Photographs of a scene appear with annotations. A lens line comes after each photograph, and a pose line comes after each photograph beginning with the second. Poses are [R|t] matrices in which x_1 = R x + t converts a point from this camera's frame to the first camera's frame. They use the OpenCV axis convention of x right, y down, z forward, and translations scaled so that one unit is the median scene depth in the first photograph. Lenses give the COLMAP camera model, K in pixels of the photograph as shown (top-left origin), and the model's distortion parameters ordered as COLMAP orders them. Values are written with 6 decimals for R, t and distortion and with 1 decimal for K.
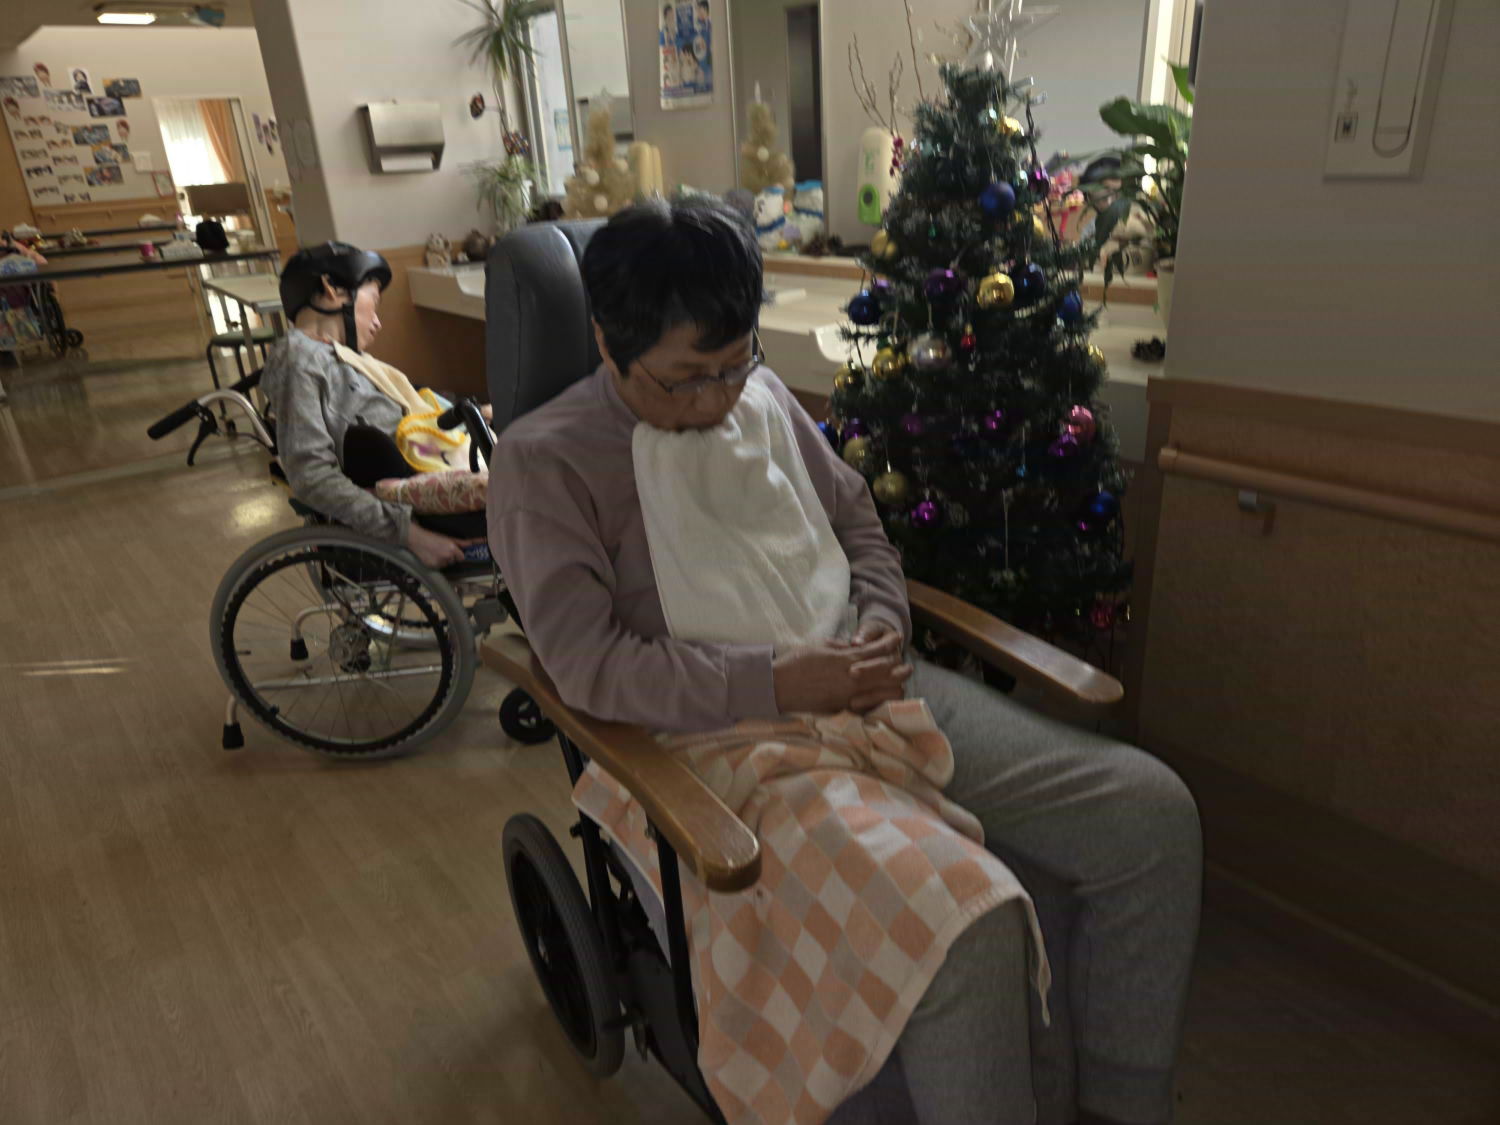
lens RADIAL K [[1024.3, 0, 730.4], [0, 1024.3, 543.9], [0, 0, 1]] dist [0.074413, -0.057237]
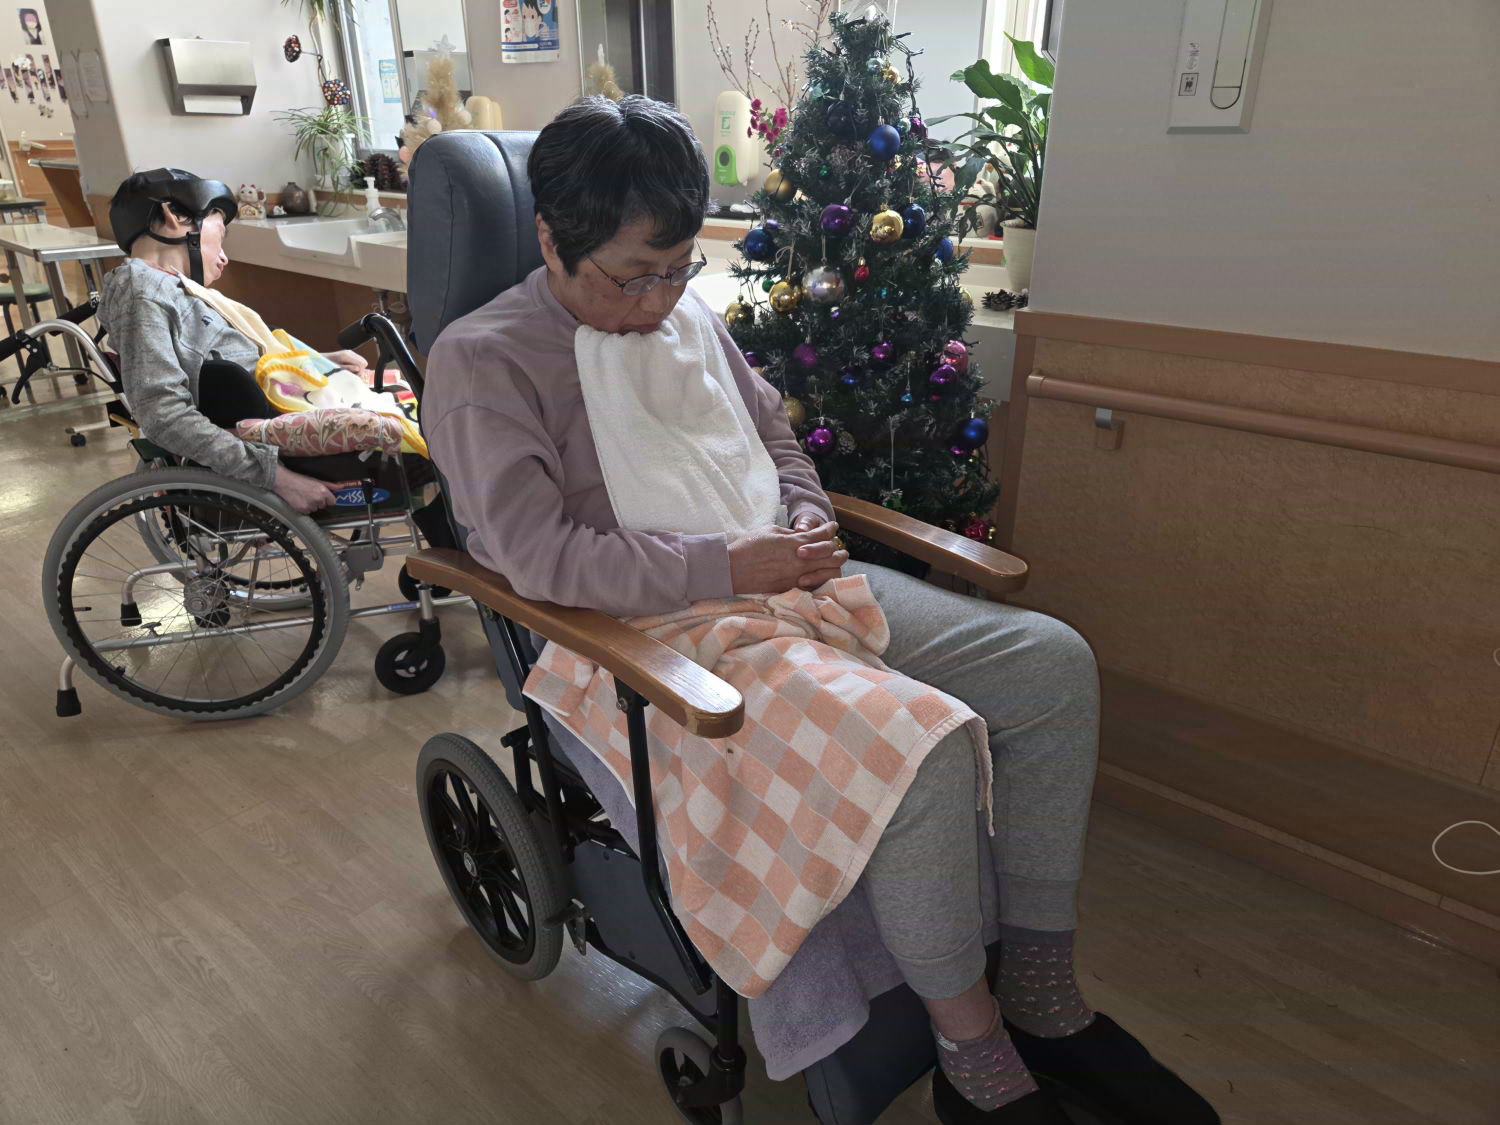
lens RADIAL K [[1027.1, 0, 745.8], [0, 1027.1, 550.9], [0, 0, 1]] dist [0.057804, -0.042649]
pose [[0.980544, -0.022631, 0.194989, -0.076858], [0.019952, 0.999678, 0.015692, 0.054553], [-0.195282, -0.011497, 0.980680, -0.025350]]
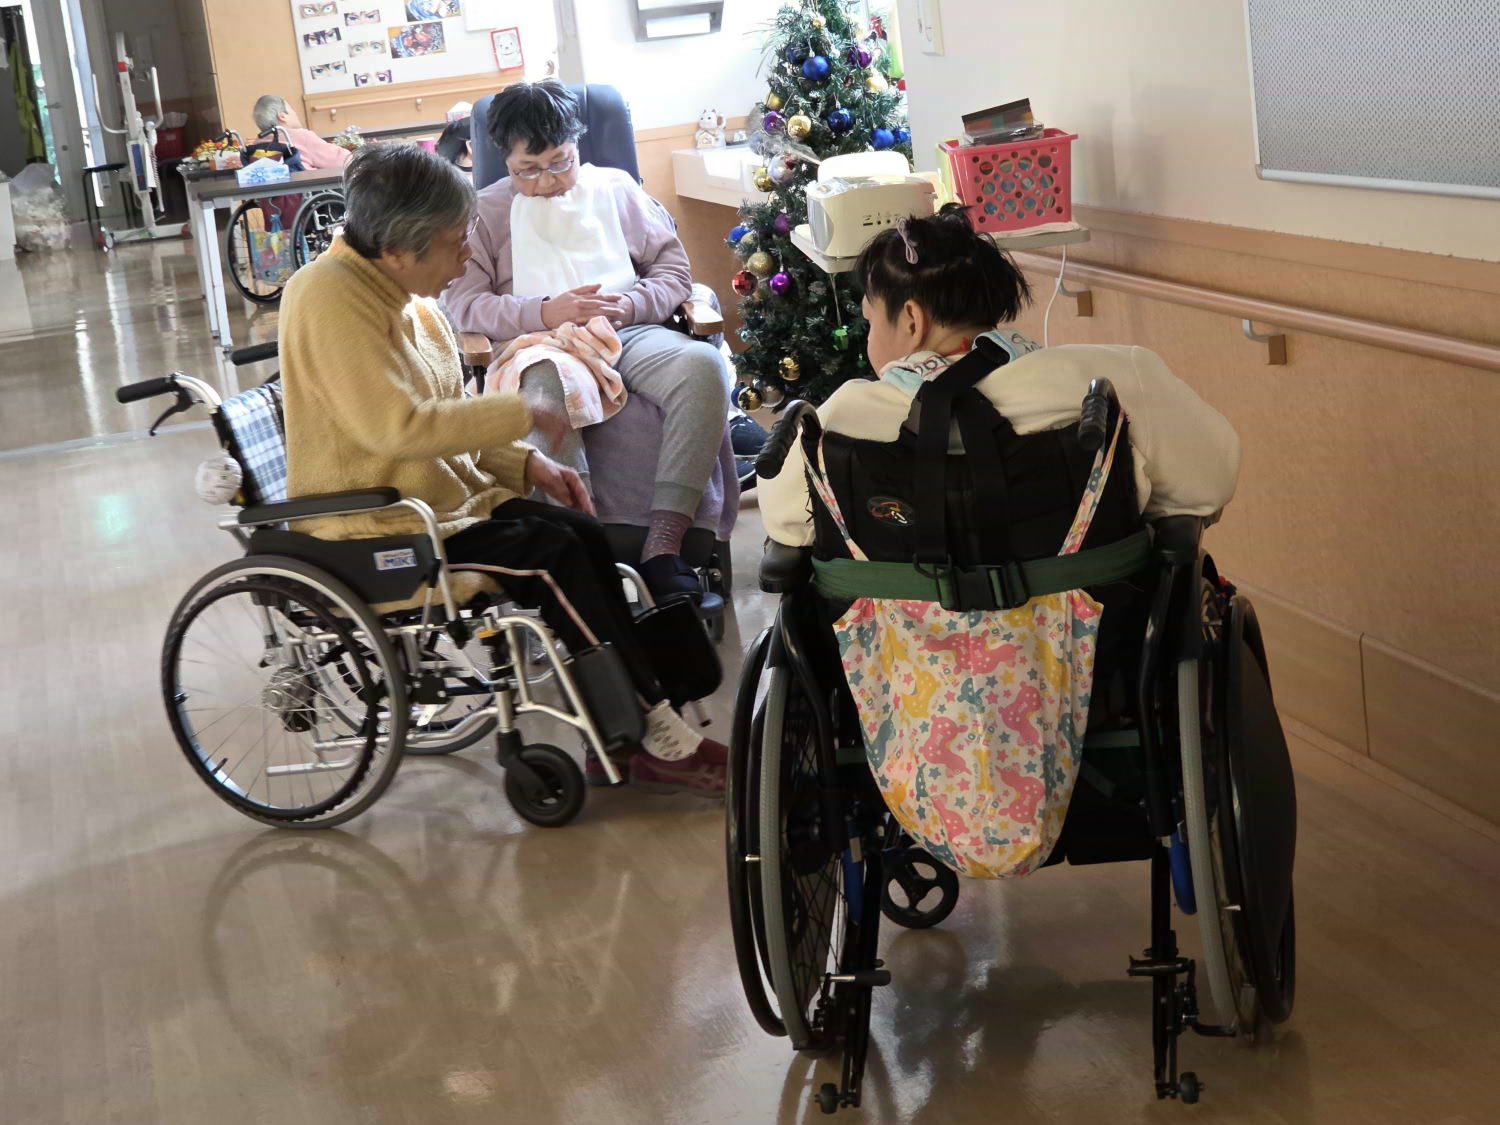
lens RADIAL K [[2901.1, 0, 754.8], [0, 2901.1, 559.1], [0, 0, 1]] dist [-0.214824, 2.713118]
pose [[0.913003, 0.036530, -0.406313, 1.411410], [-0.093227, 0.988310, -0.120631, 0.650297], [0.397157, 0.148016, 0.905736, -2.001351]]
